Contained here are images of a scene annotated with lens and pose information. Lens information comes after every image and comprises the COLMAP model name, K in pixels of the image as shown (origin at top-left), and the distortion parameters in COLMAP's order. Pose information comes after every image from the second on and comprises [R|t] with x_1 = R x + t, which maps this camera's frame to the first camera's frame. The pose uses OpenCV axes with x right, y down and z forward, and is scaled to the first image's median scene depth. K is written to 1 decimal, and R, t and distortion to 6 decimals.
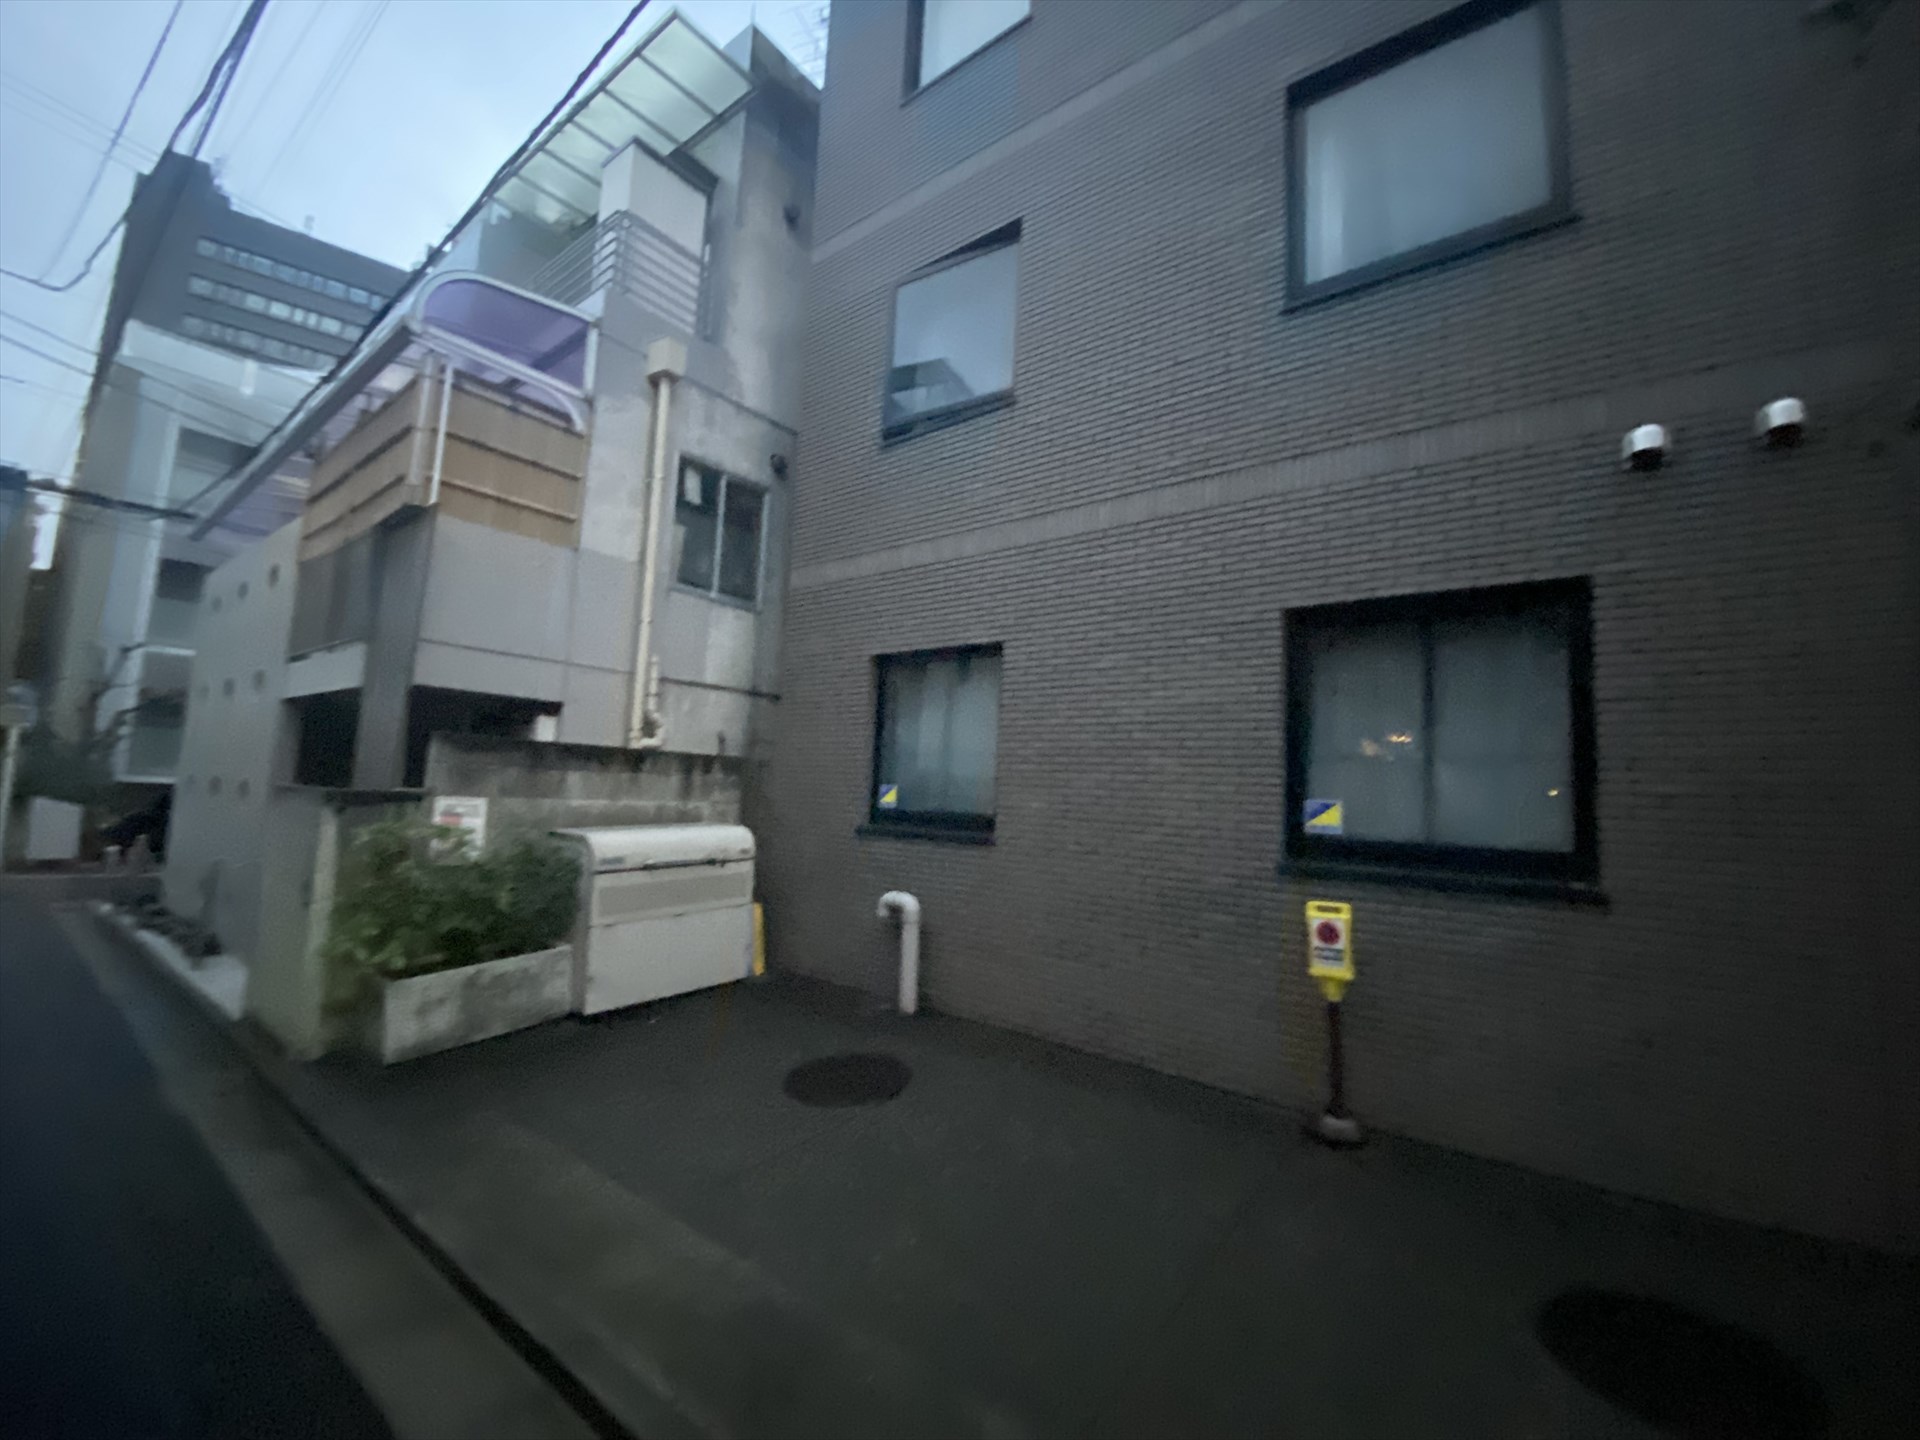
lens RADIAL K [[765.6, 0, 960.0], [0, 765.6, 720.0], [0, 0, 1]] dist [0.016989, -0.016973]
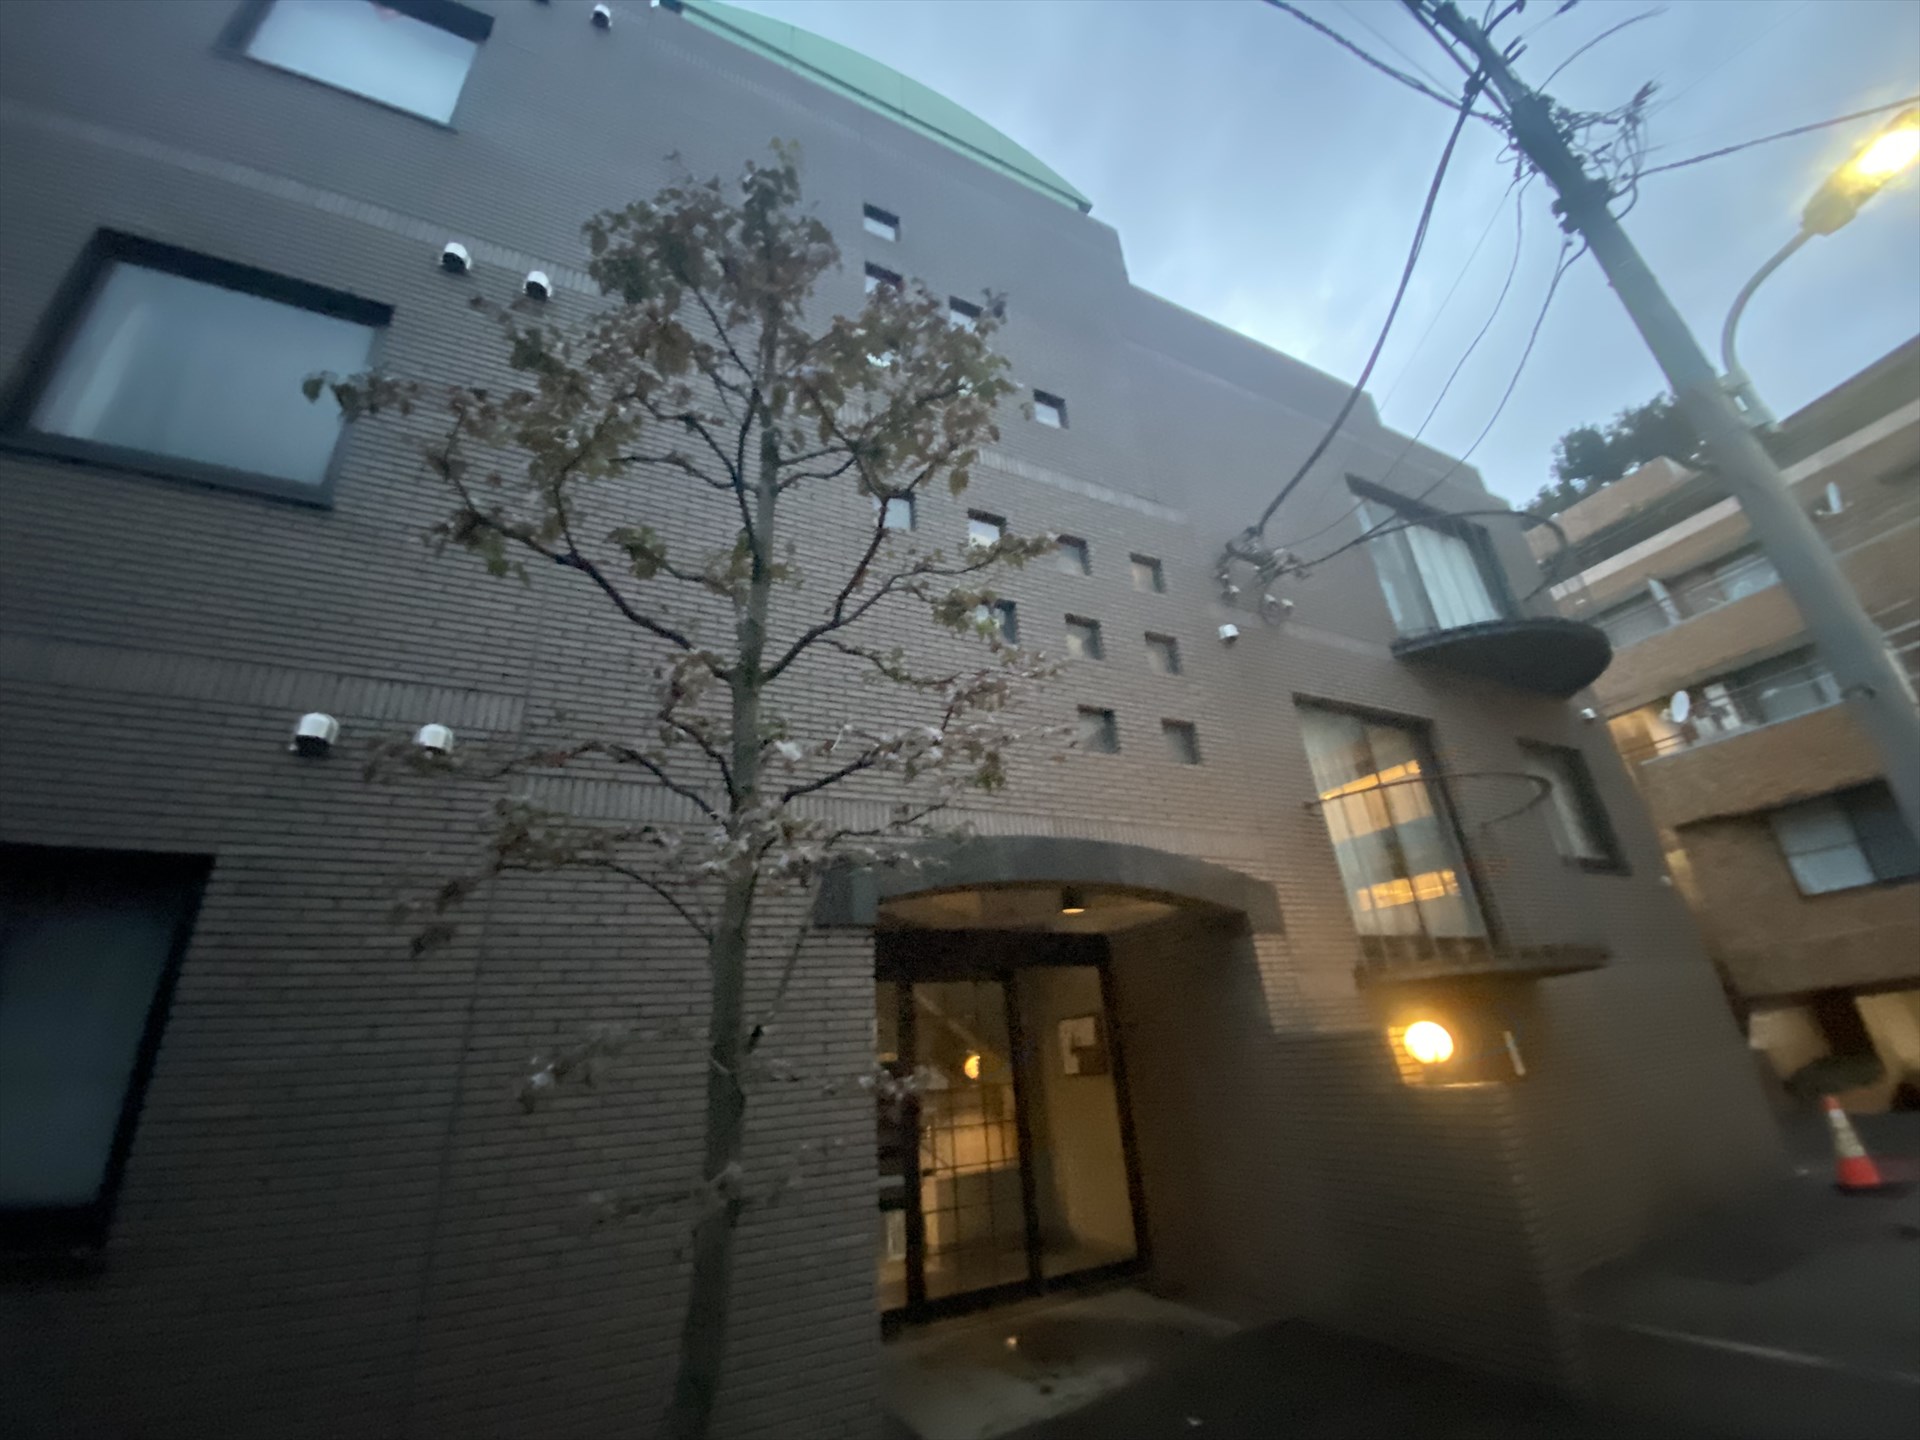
lens RADIAL K [[765.6, 0, 960.0], [0, 765.6, 720.0], [0, 0, 1]] dist [0.016989, -0.016973]
pose [[0.443806, 0.293409, 0.846728, 0.392464], [-0.006859, 0.945963, -0.324201, -0.051573], [-0.896097, 0.138075, 0.421836, -0.171756]]
